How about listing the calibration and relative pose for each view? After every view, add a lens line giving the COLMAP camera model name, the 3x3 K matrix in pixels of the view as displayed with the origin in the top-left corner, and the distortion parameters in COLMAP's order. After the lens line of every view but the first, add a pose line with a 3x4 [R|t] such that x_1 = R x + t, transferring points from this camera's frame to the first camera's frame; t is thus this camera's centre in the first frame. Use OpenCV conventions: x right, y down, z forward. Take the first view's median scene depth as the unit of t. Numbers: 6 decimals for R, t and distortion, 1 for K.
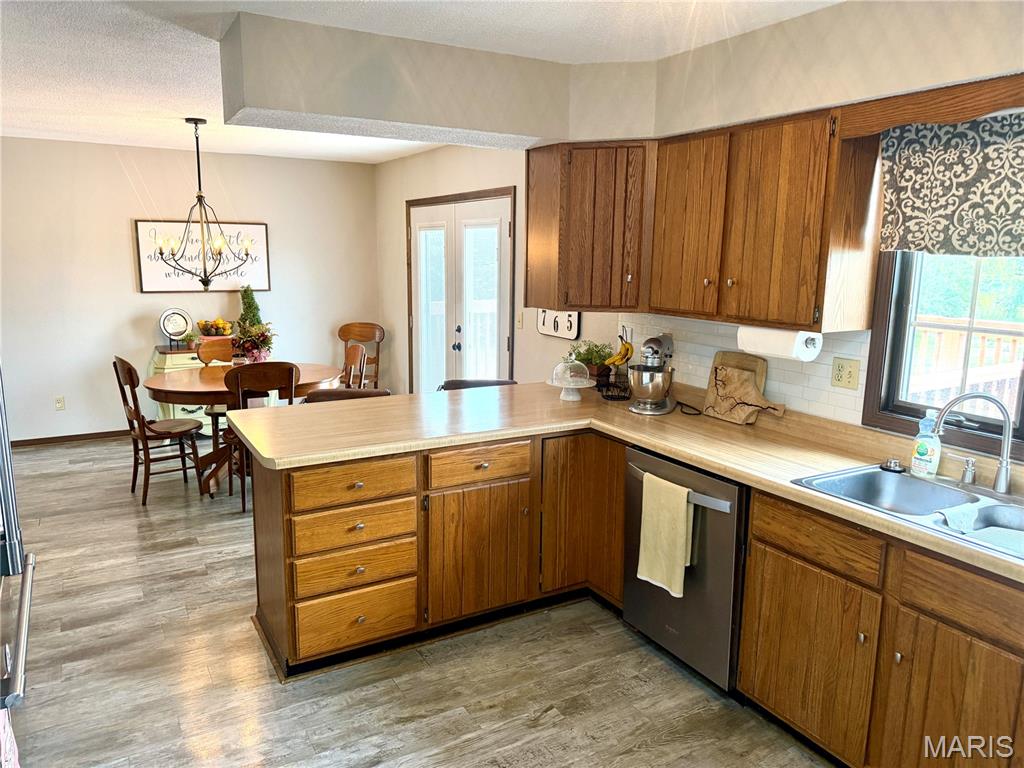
lens RADIAL K [[716.4, 0, 516.0], [0, 716.4, 383.7], [0, 0, 1]] dist [0.034633, -0.051990]
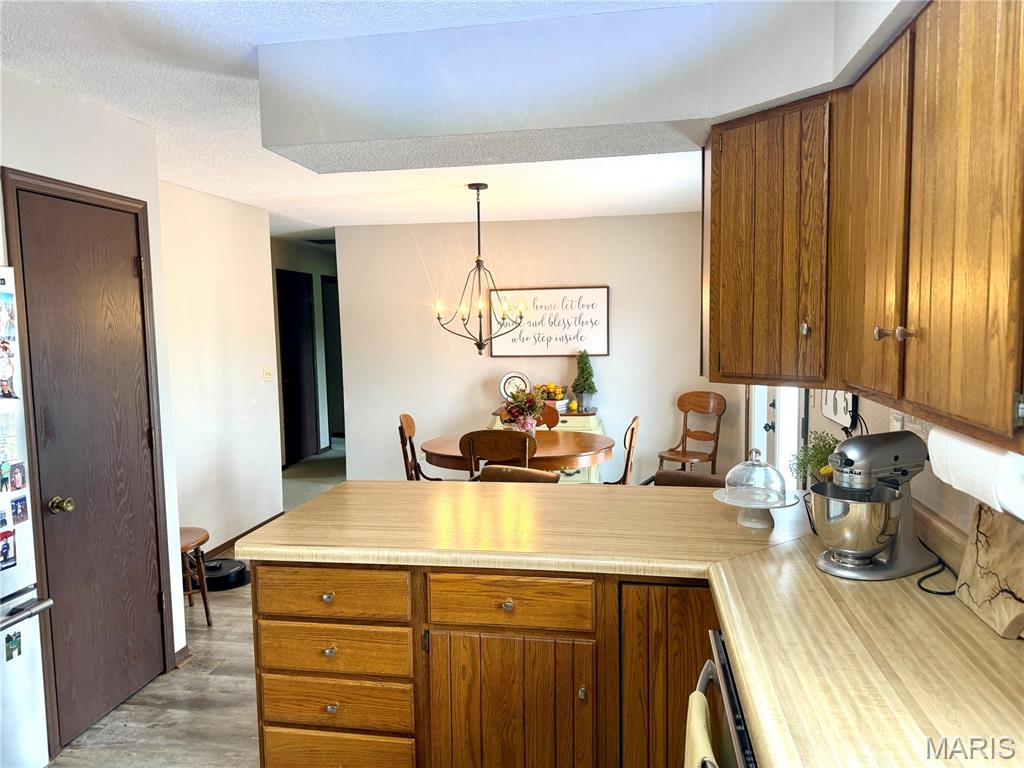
lens RADIAL K [[716.4, 0, 510.3], [0, 716.4, 383.4], [0, 0, 1]] dist [0.034633, -0.051990]
pose [[0.763929, 0.026773, -0.644745, 0.382476], [-0.086553, 0.994362, -0.061261, -0.052611], [0.639469, 0.102603, 0.761939, 0.451538]]
